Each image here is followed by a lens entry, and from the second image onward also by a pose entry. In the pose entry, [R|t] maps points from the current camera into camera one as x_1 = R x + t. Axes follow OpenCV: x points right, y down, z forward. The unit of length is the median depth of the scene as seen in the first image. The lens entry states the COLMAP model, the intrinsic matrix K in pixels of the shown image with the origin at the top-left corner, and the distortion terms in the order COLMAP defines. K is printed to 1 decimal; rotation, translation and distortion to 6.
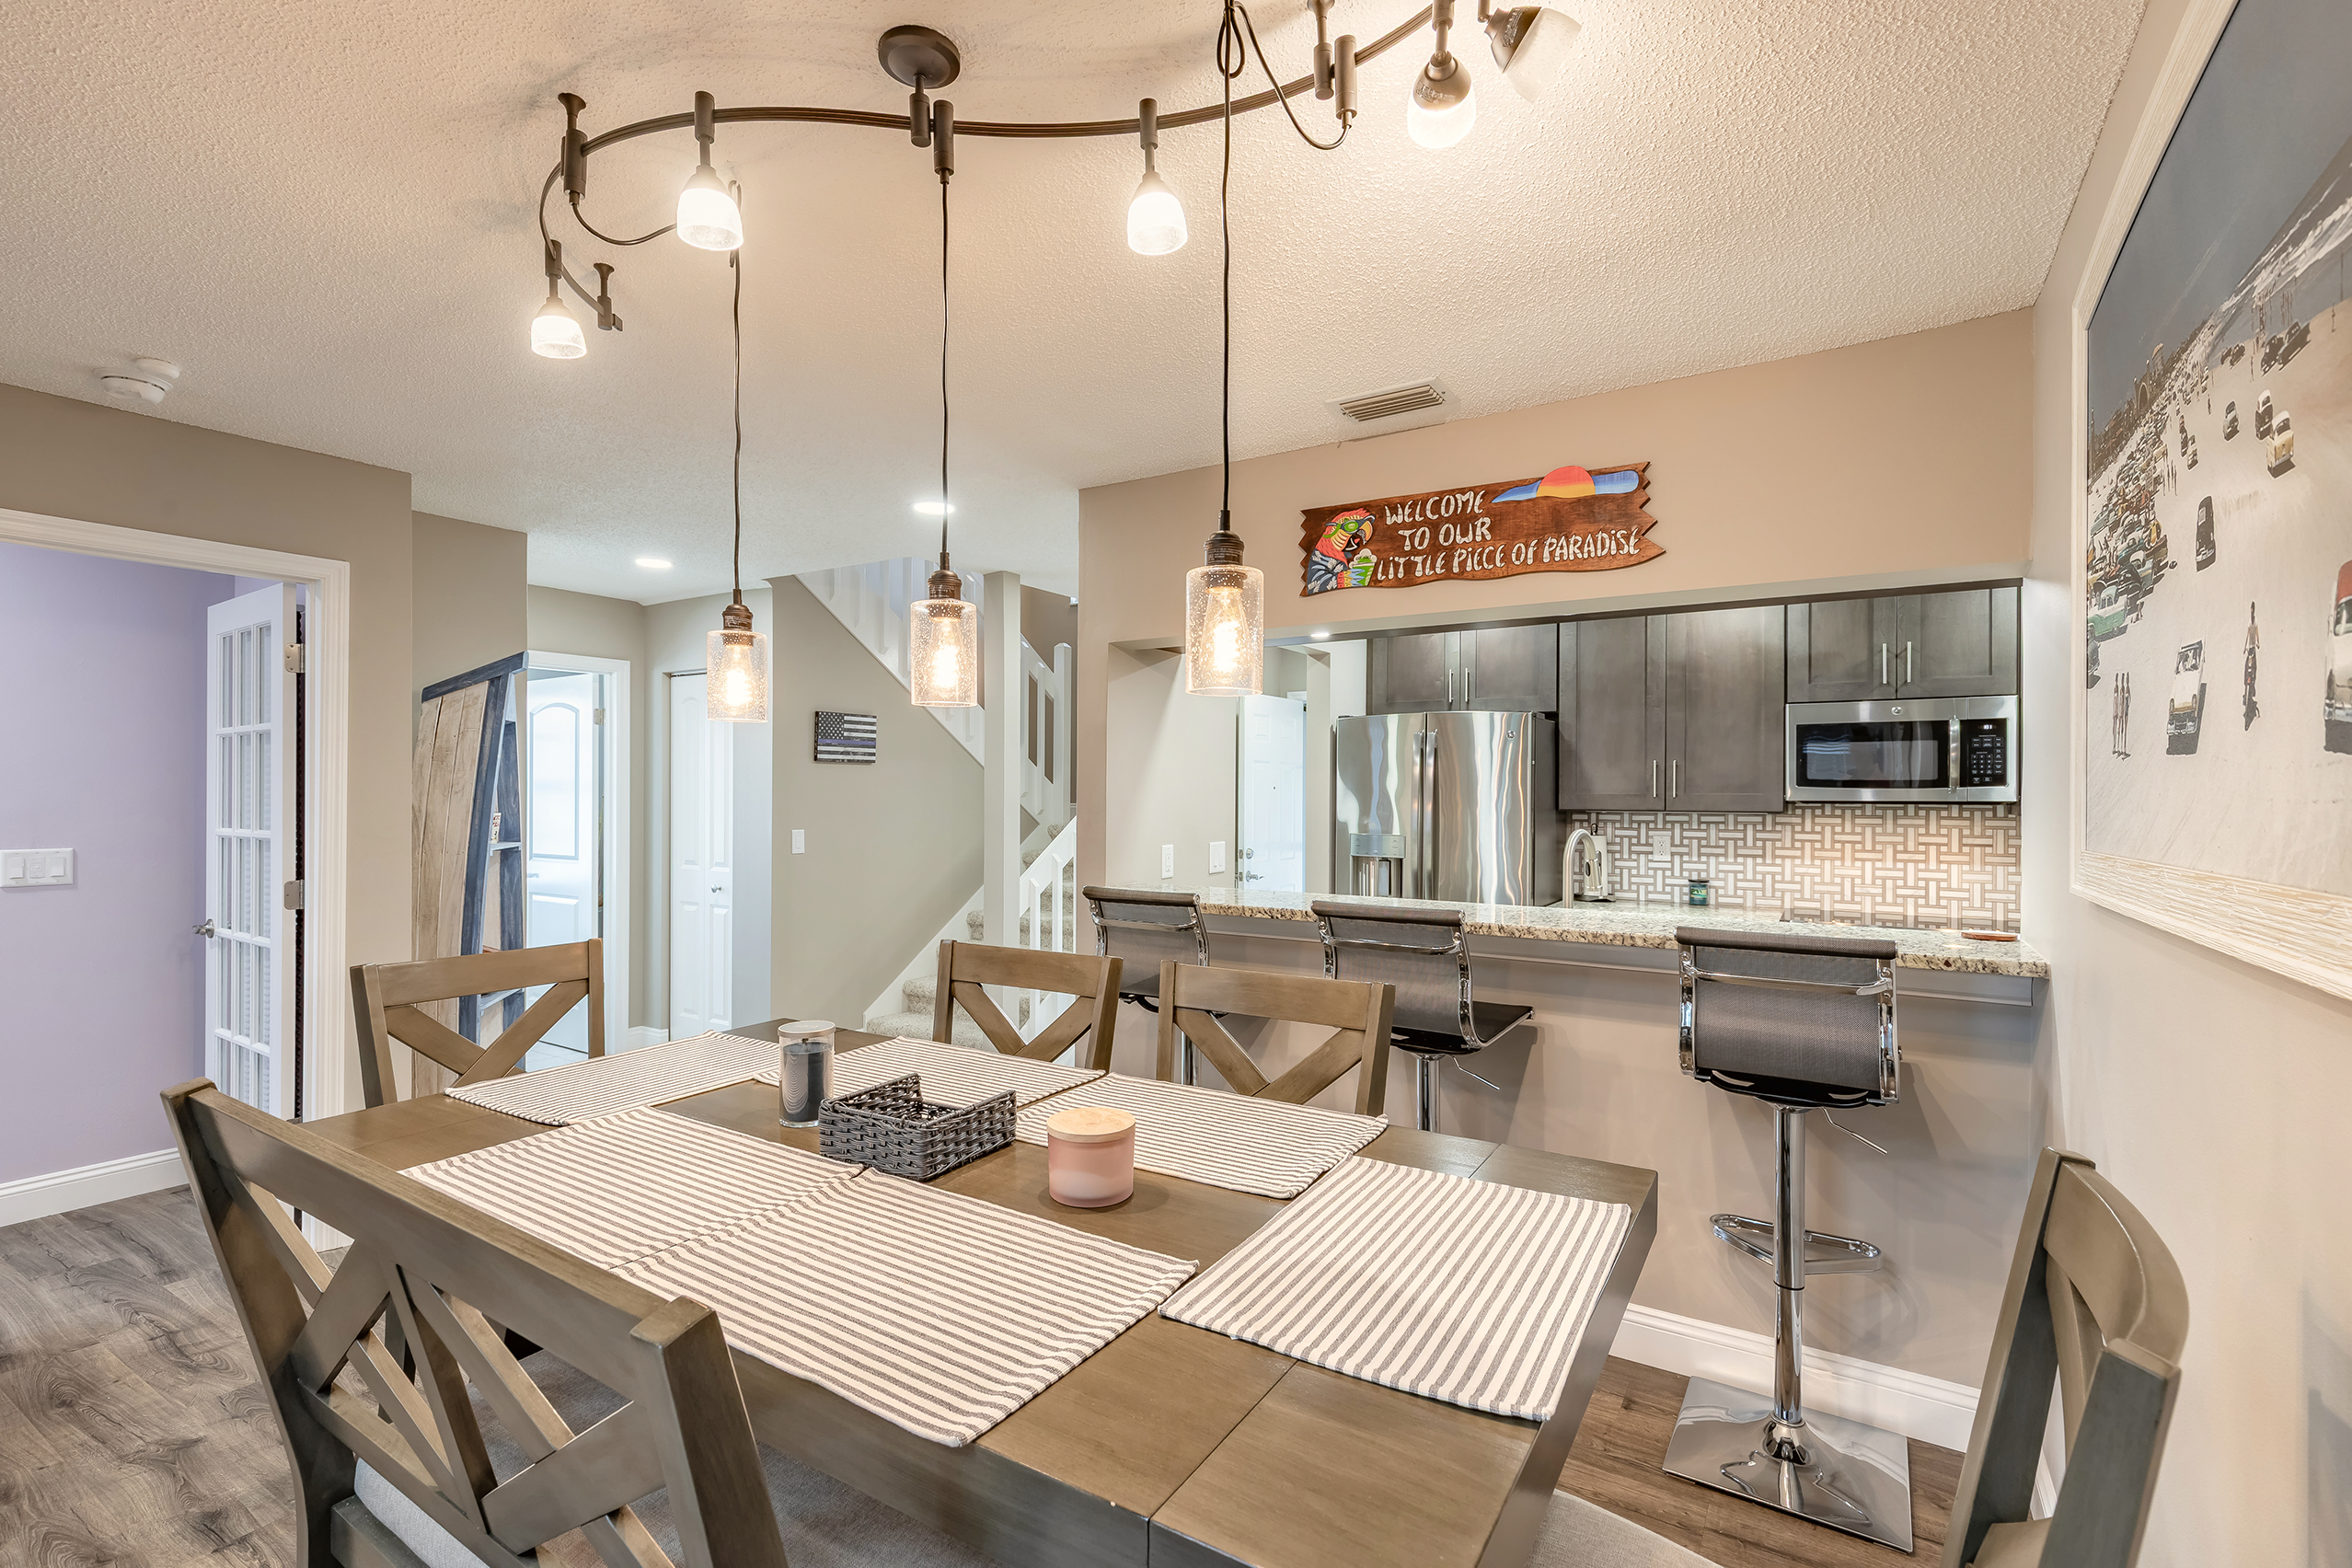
lens RADIAL K [[1057.1, 0, 1171.2], [0, 1057.1, 786.2], [0, 0, 1]] dist [0.001119, -0.000403]
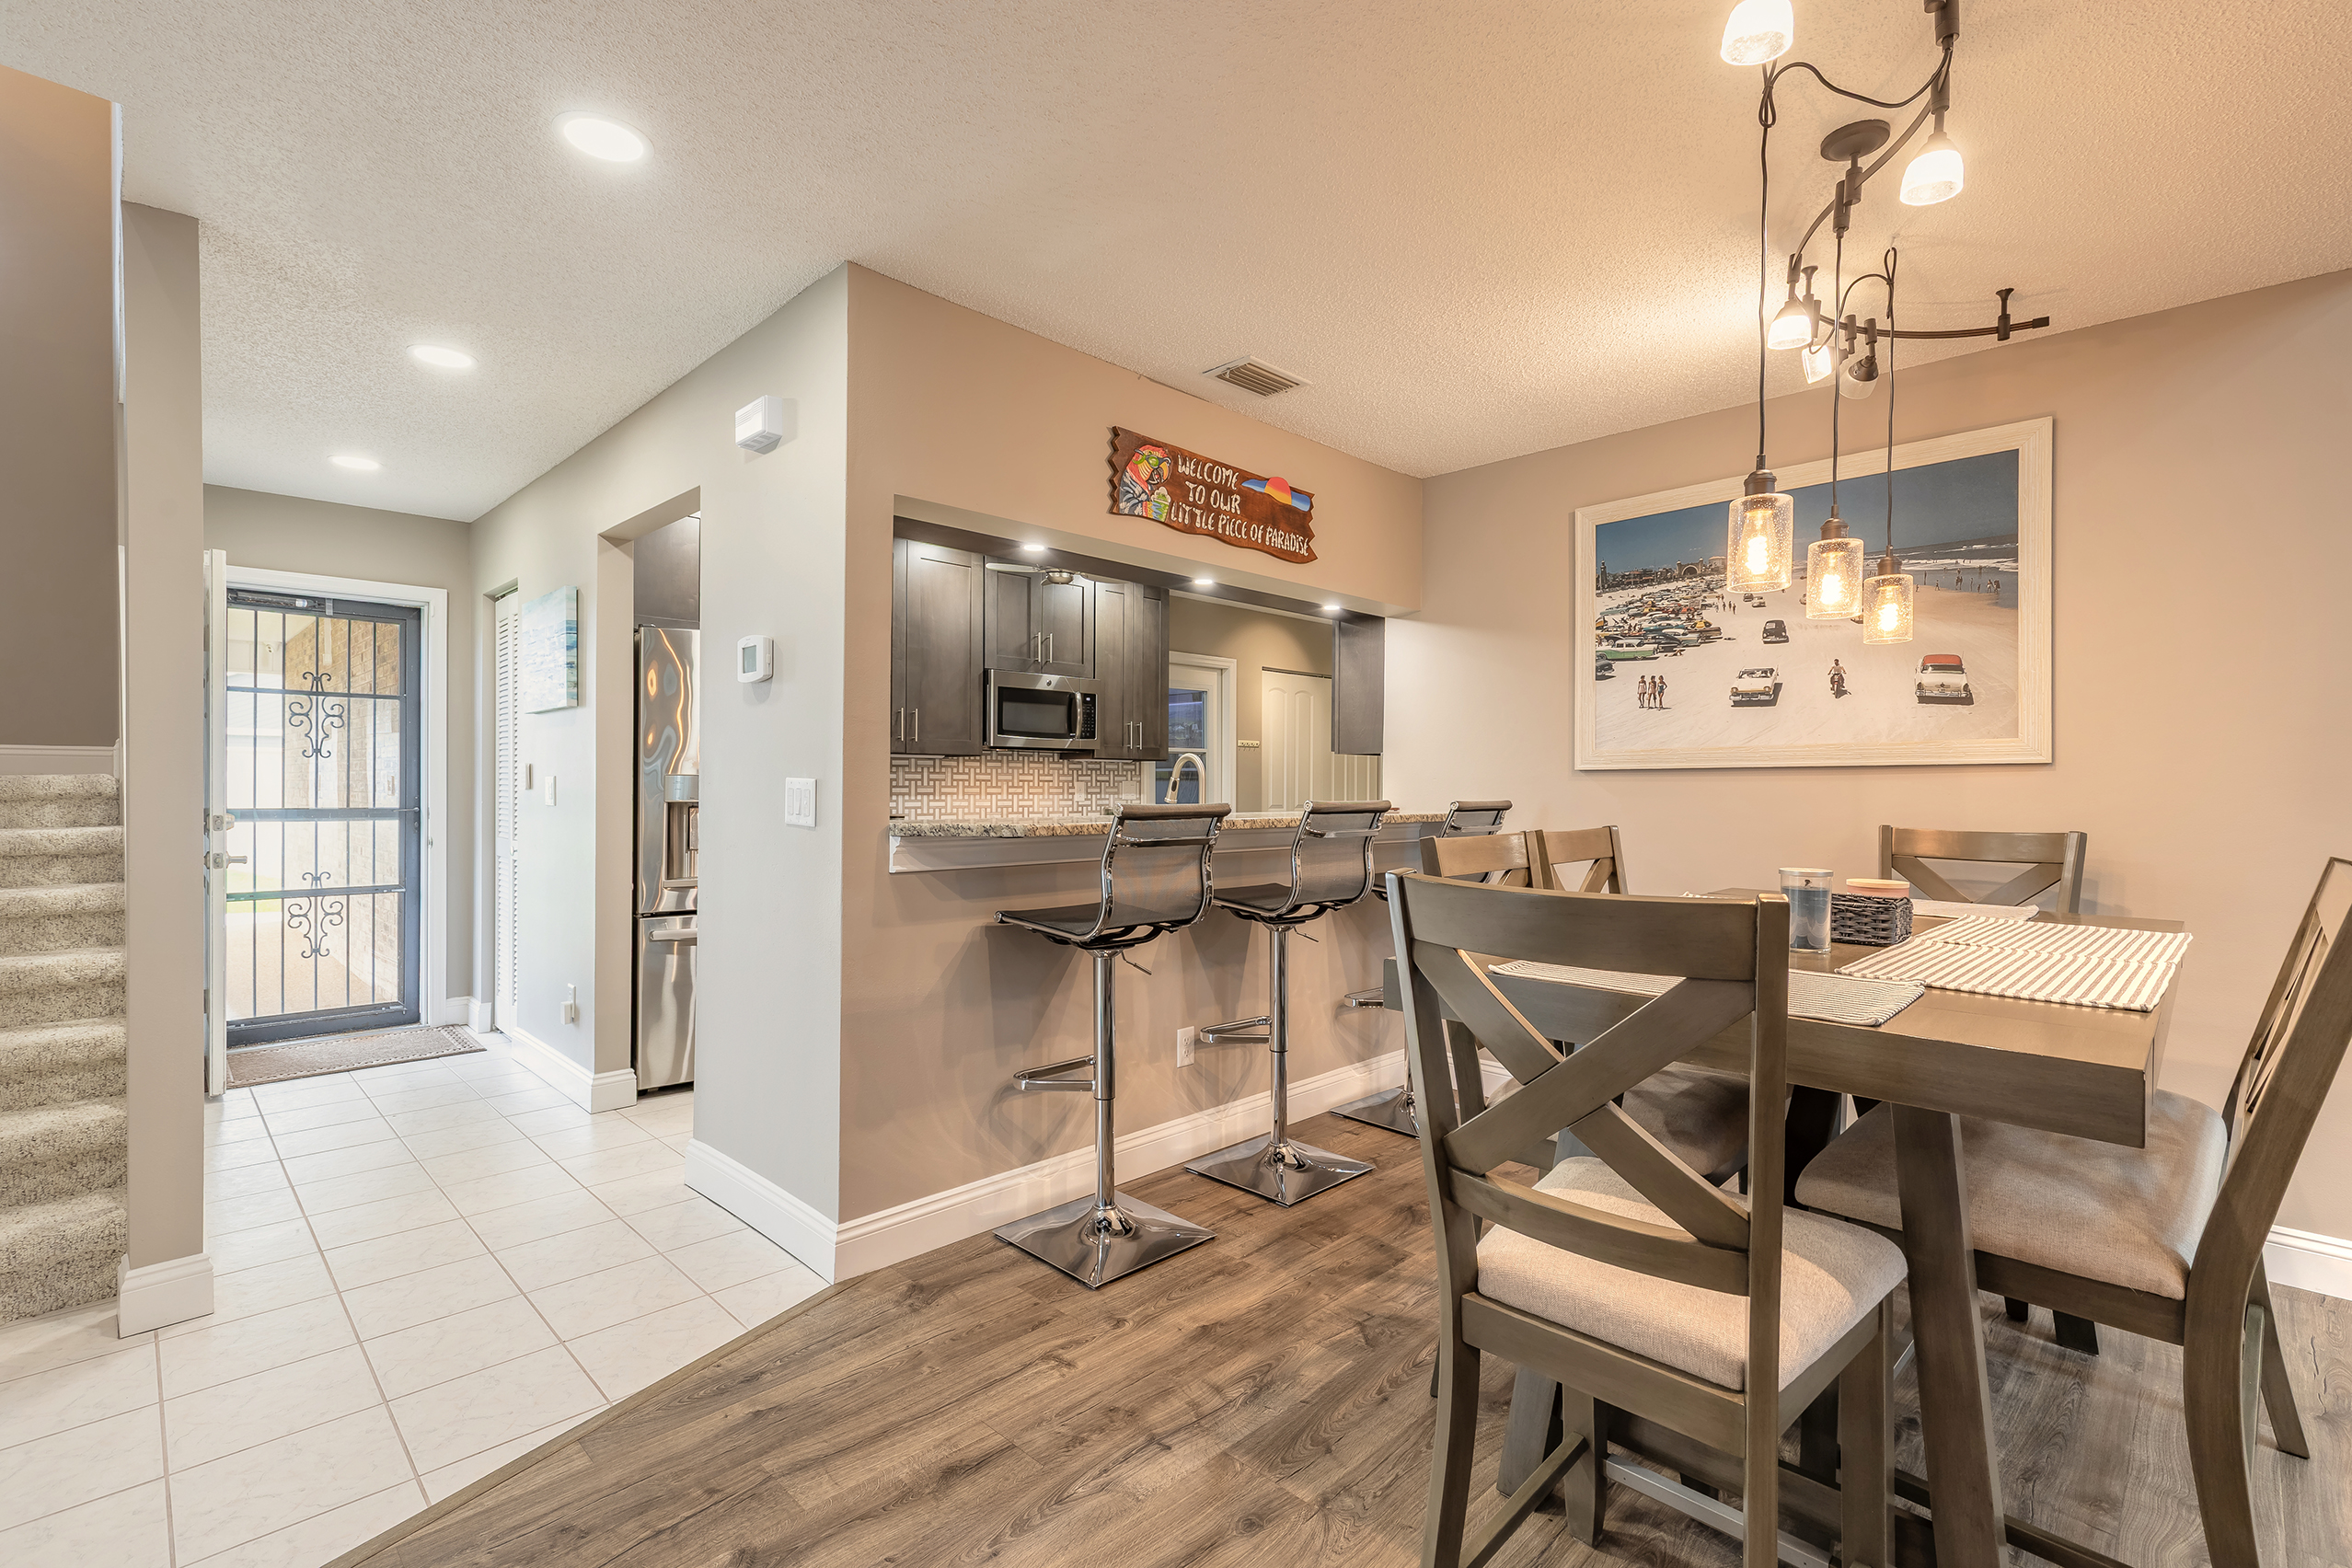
lens RADIAL K [[1057.1, 0, 1166.6], [0, 1057.1, 790.3], [0, 0, 1]] dist [0.001119, -0.000403]
pose [[0.224220, -0.009549, 0.974492, -0.598651], [-0.010768, 0.999867, 0.012275, 0.048565], [-0.974479, -0.013246, 0.224087, 0.519086]]
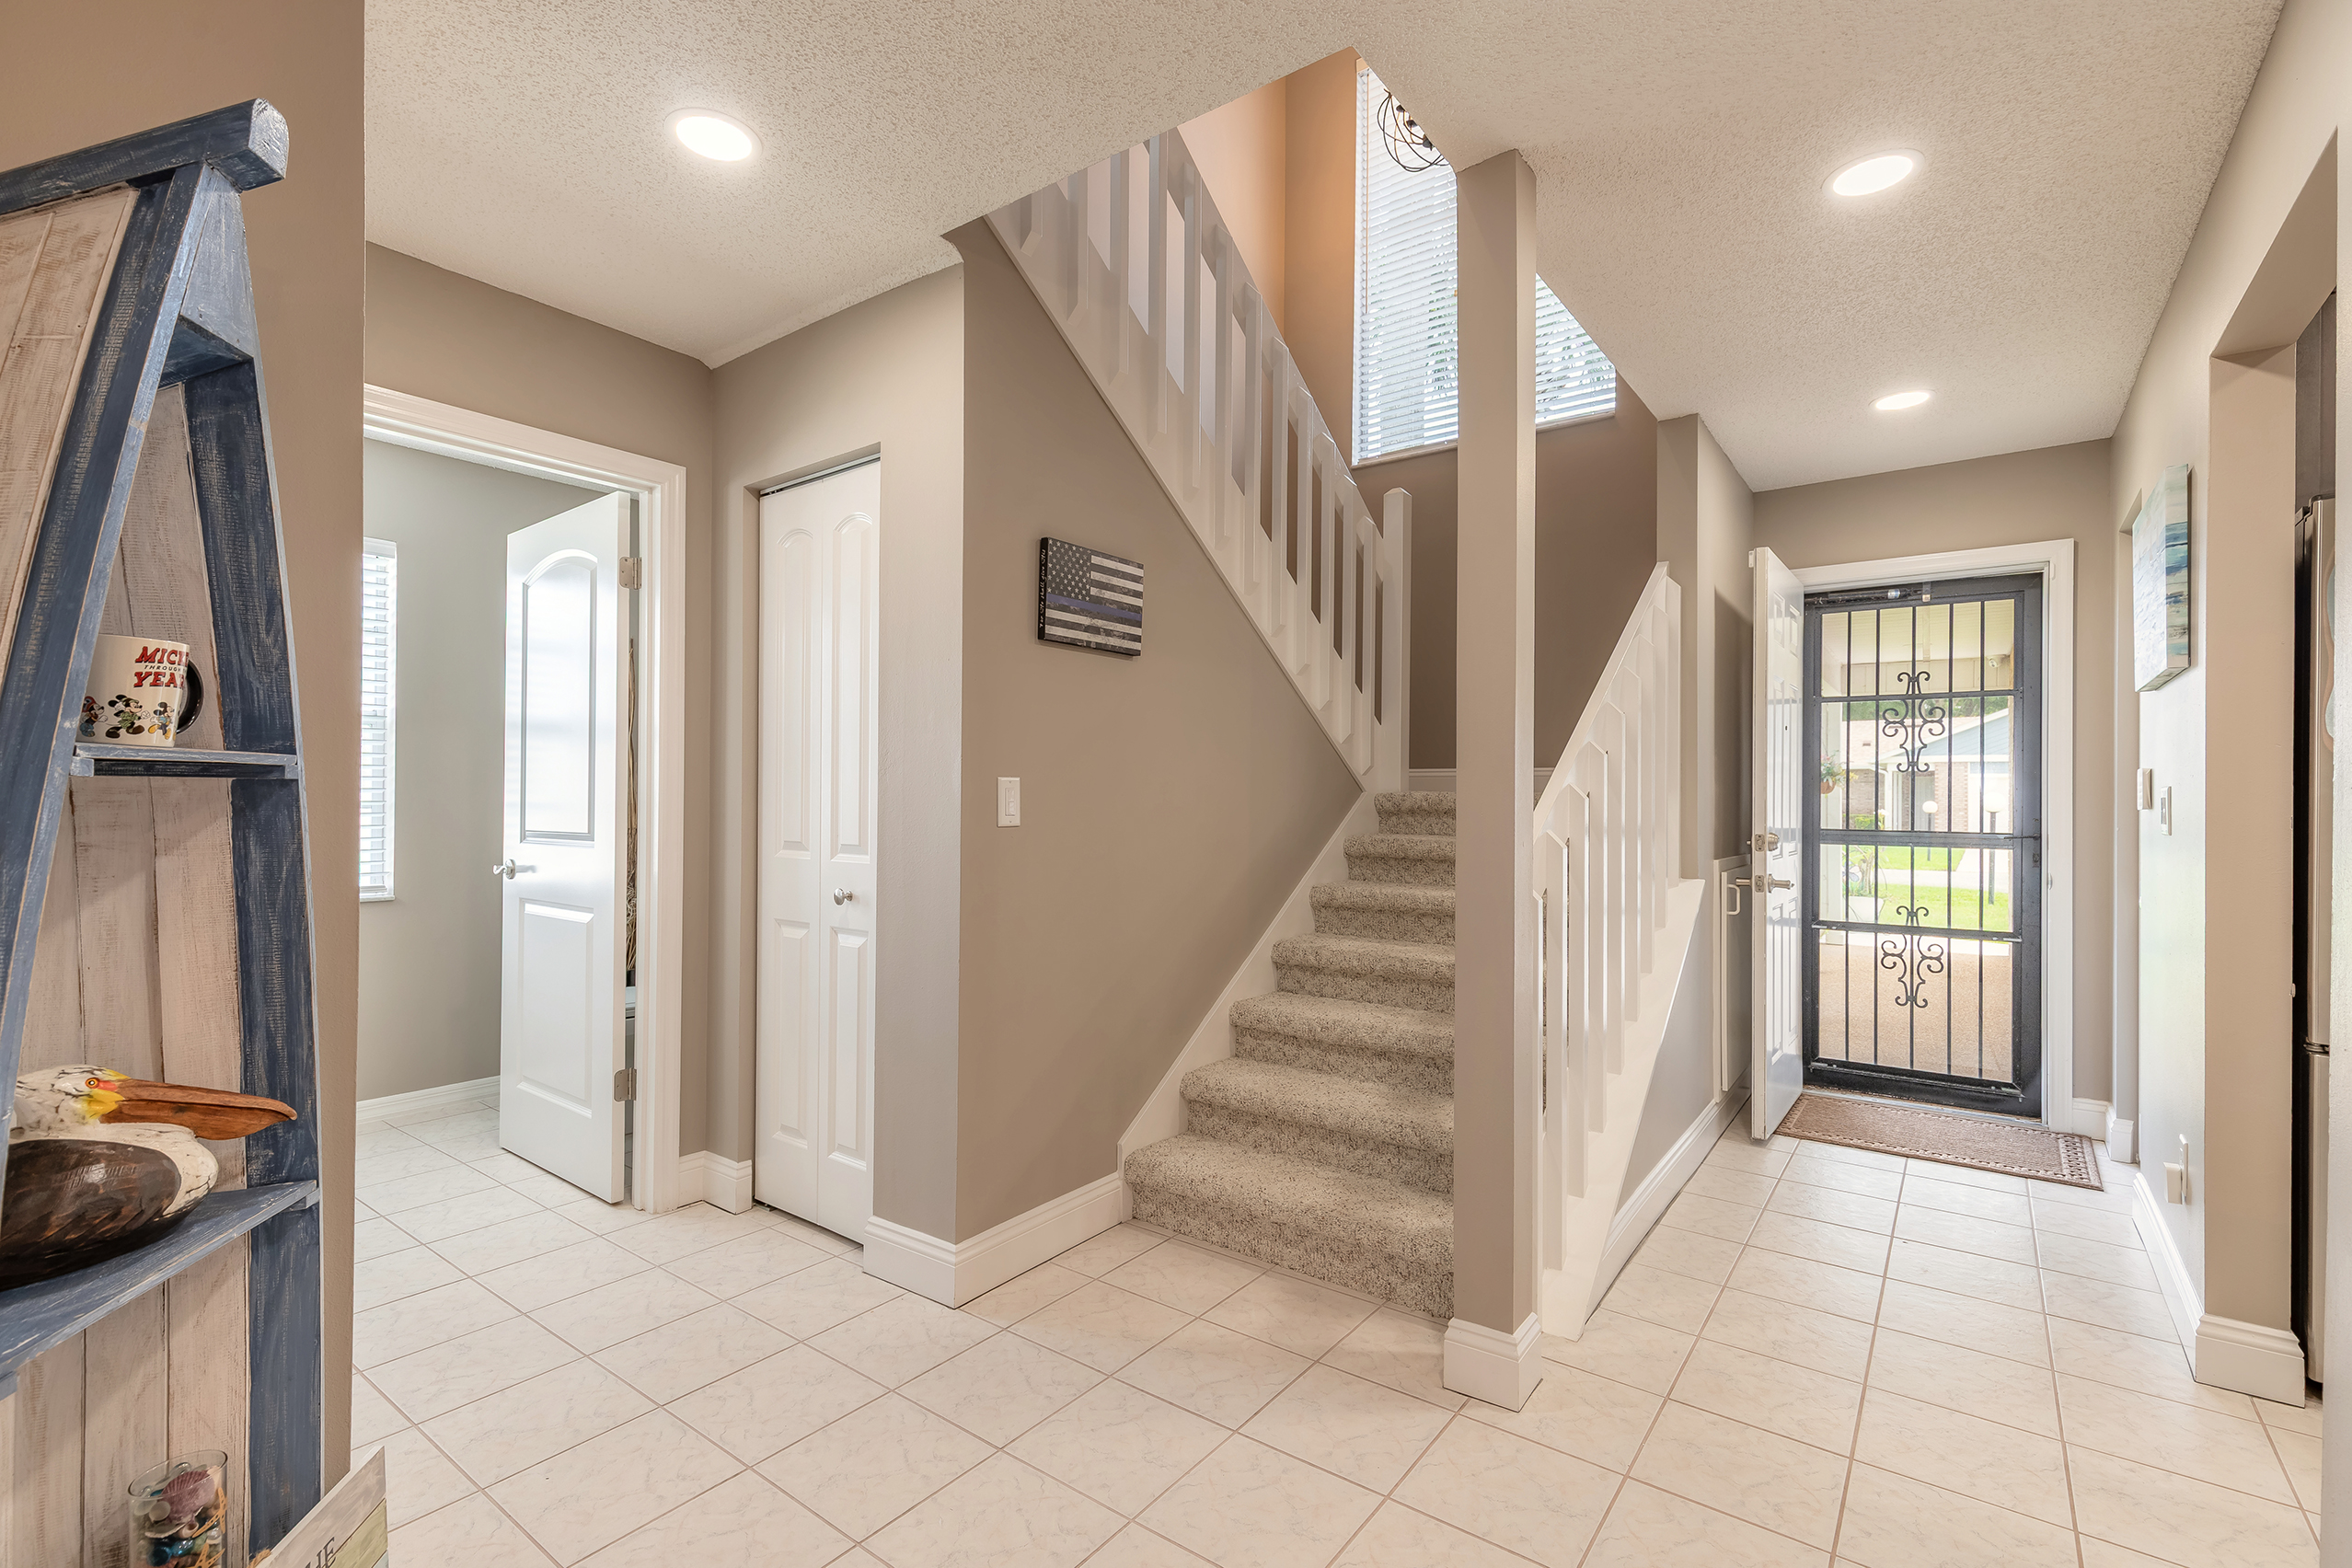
lens RADIAL K [[1057.1, 0, 1170.2], [0, 1057.1, 791.5], [0, 0, 1]] dist [0.001119, -0.000403]
pose [[0.996437, 0.003656, -0.084259, -0.292046], [-0.003768, 0.999992, -0.001168, 0.058778], [0.084254, 0.001482, 0.996443, 0.641603]]
